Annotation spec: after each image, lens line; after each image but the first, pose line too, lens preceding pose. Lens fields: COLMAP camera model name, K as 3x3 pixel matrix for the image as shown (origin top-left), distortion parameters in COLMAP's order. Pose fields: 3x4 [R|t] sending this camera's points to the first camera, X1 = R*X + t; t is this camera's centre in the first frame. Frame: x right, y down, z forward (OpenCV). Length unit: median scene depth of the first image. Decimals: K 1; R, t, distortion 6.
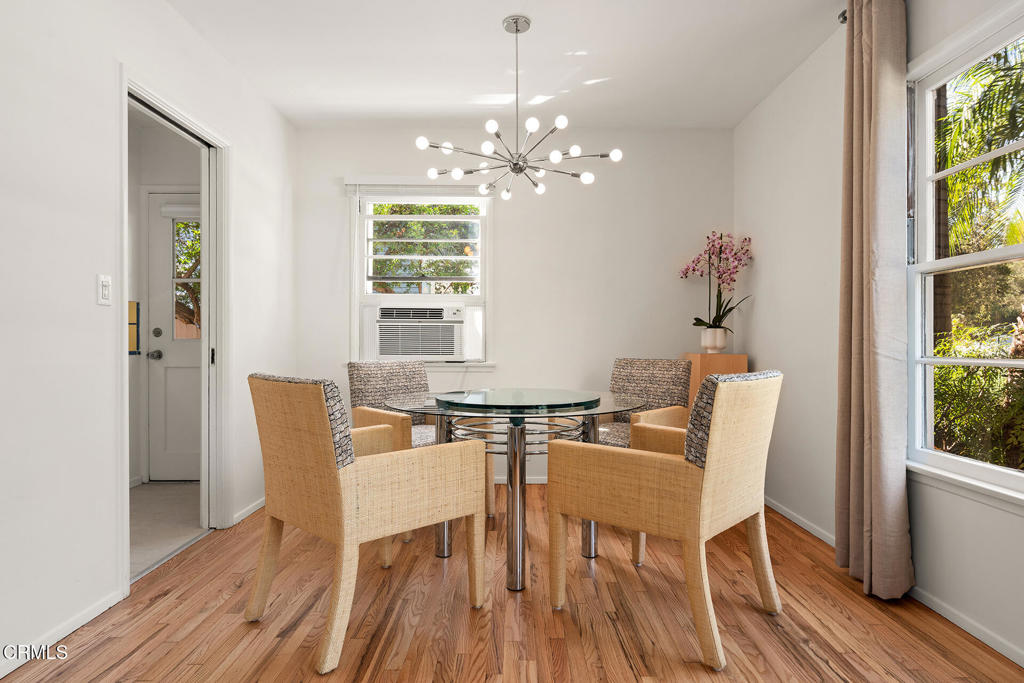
lens RADIAL K [[561.0, 0, 512.0], [0, 561.0, 341.5], [0, 0, 1]] dist [-0.002128, -0.000271]
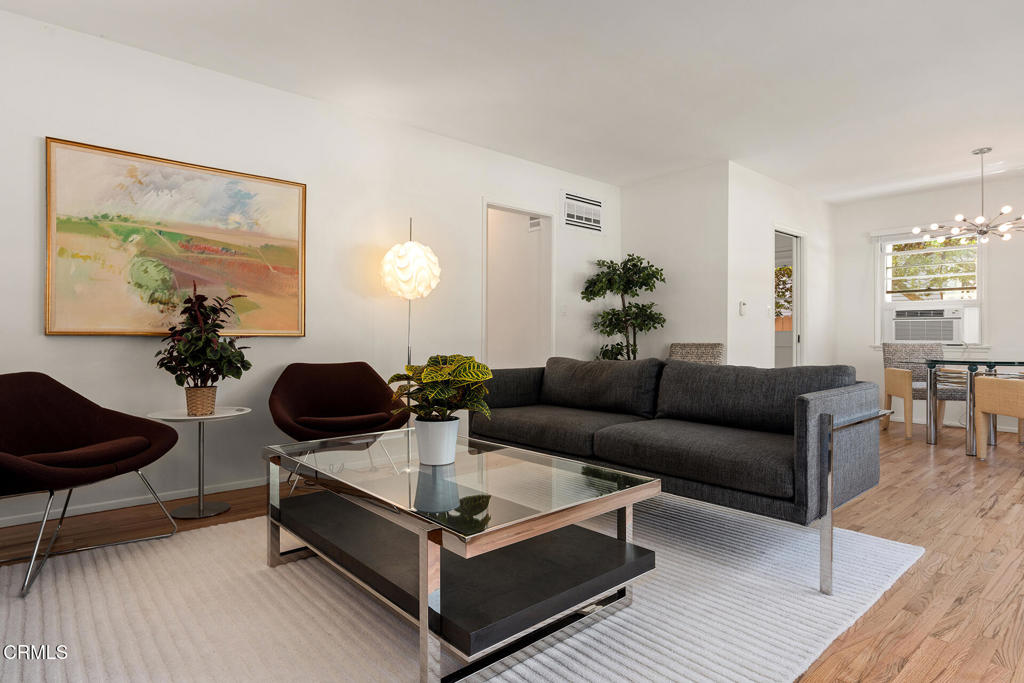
lens RADIAL K [[561.0, 0, 512.0], [0, 561.0, 341.5], [0, 0, 1]] dist [-0.002128, -0.000271]
pose [[0.658328, 0.002757, -0.752726, 0.250688], [-0.001044, 0.999996, 0.002750, 0.024728], [0.752730, -0.001025, 0.658328, -0.888342]]
